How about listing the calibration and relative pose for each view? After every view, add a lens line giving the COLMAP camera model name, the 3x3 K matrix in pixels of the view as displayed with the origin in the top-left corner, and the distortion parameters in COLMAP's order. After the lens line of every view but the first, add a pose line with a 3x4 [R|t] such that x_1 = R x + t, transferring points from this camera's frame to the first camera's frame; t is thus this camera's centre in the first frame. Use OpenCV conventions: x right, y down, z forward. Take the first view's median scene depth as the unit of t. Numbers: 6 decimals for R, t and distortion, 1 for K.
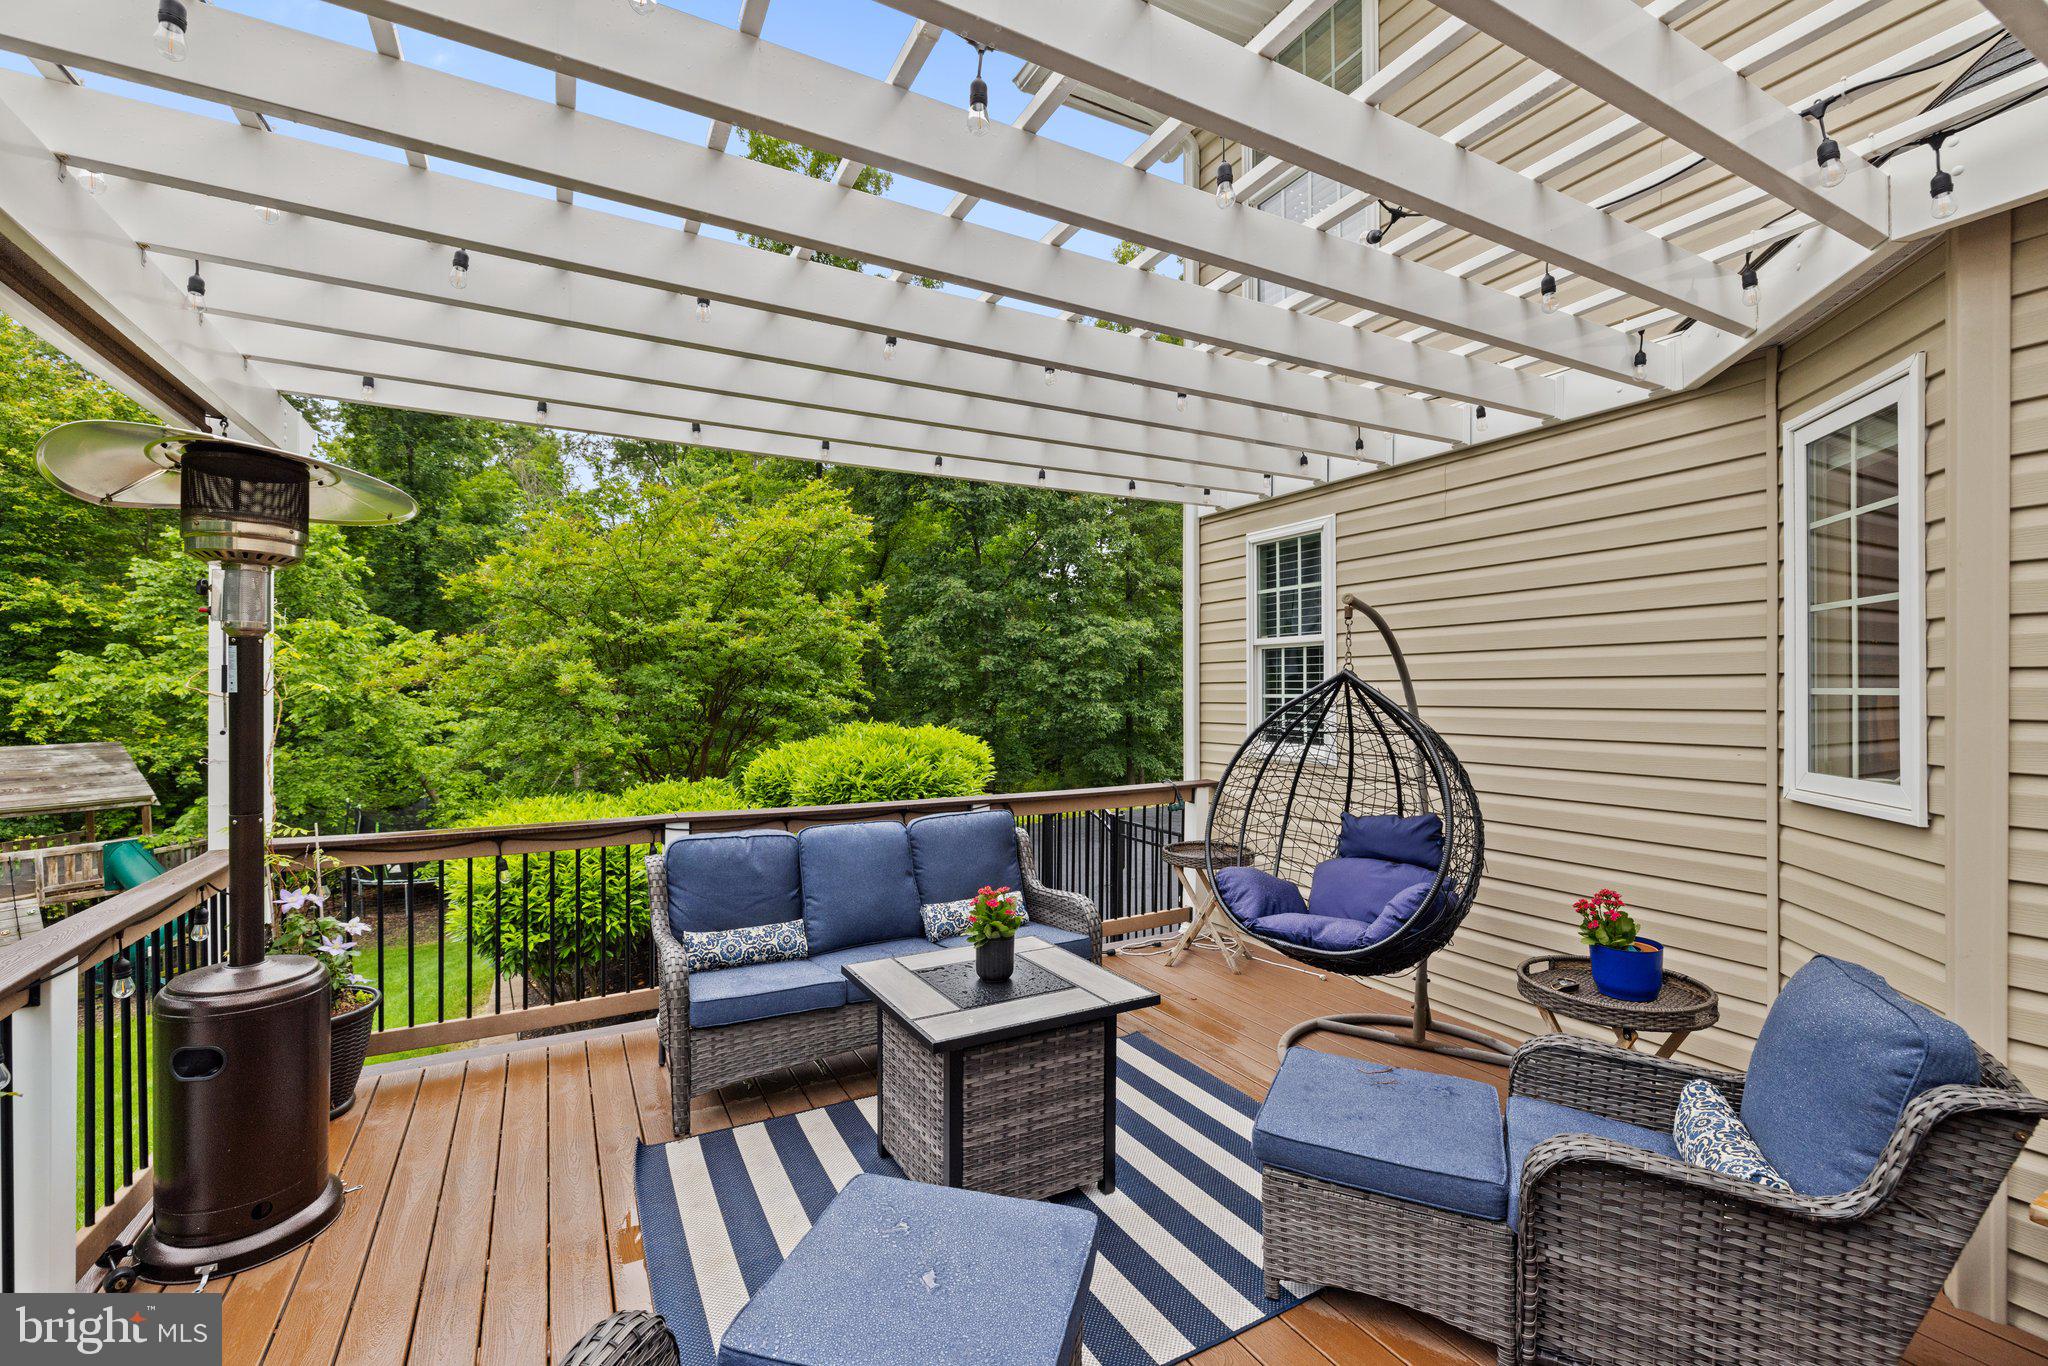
lens RADIAL K [[865.6, 0, 1024.0], [0, 865.6, 683.0], [0, 0, 1]] dist [-0.001150, -0.000198]
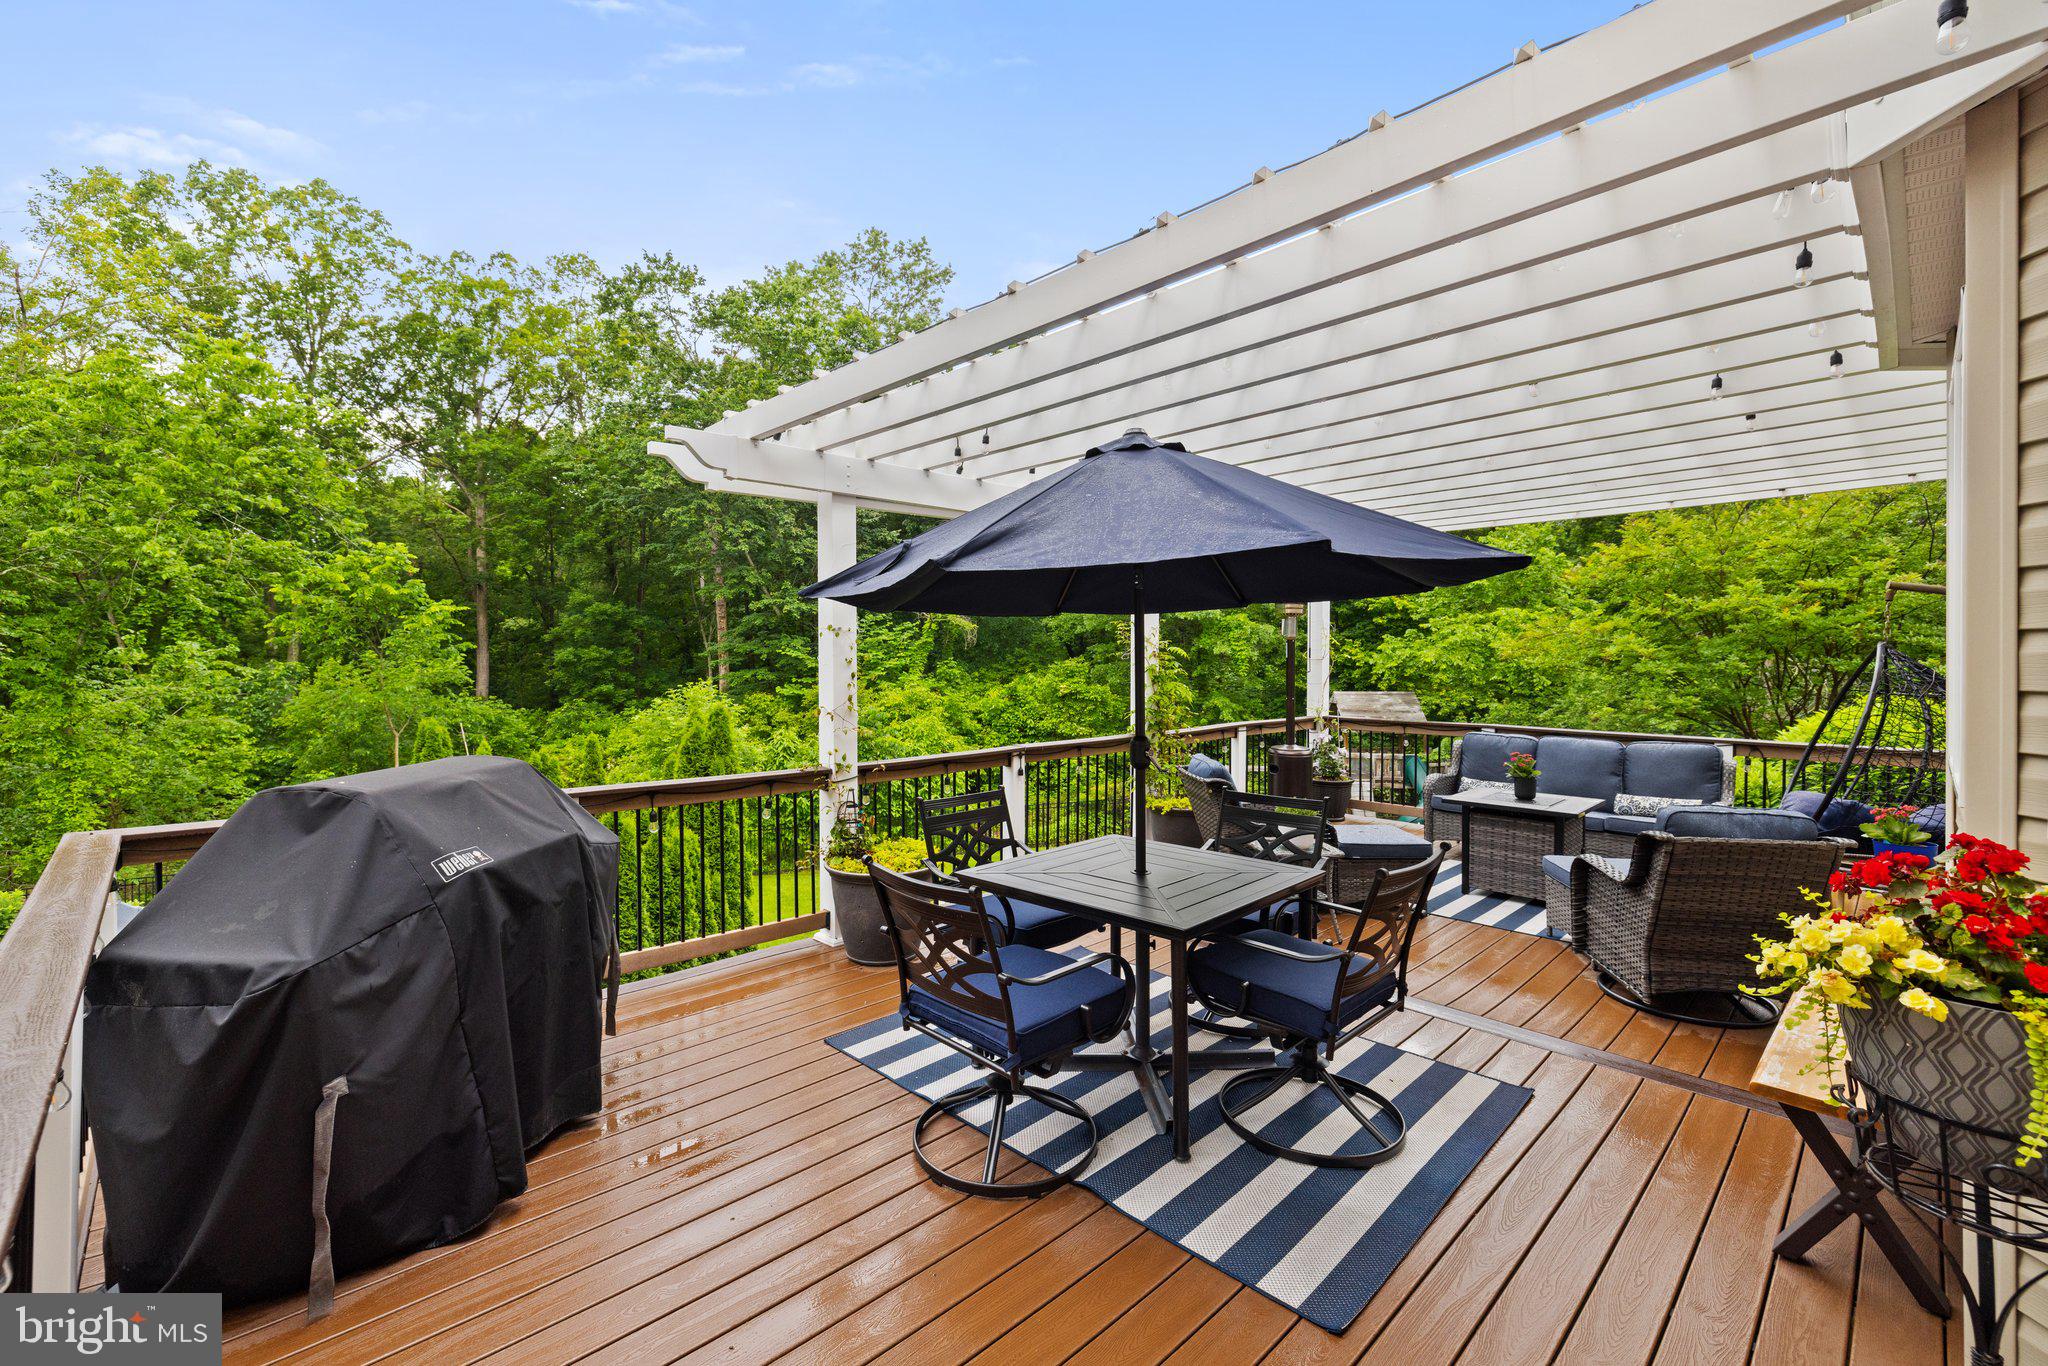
lens RADIAL K [[865.6, 0, 1024.0], [0, 865.6, 683.0], [0, 0, 1]] dist [-0.001150, -0.000198]
pose [[0.277824, 0.029236, -0.960187, 0.336411], [0.003413, 0.999500, 0.031421, 0.000933], [0.960626, -0.012007, 0.277586, -0.143355]]
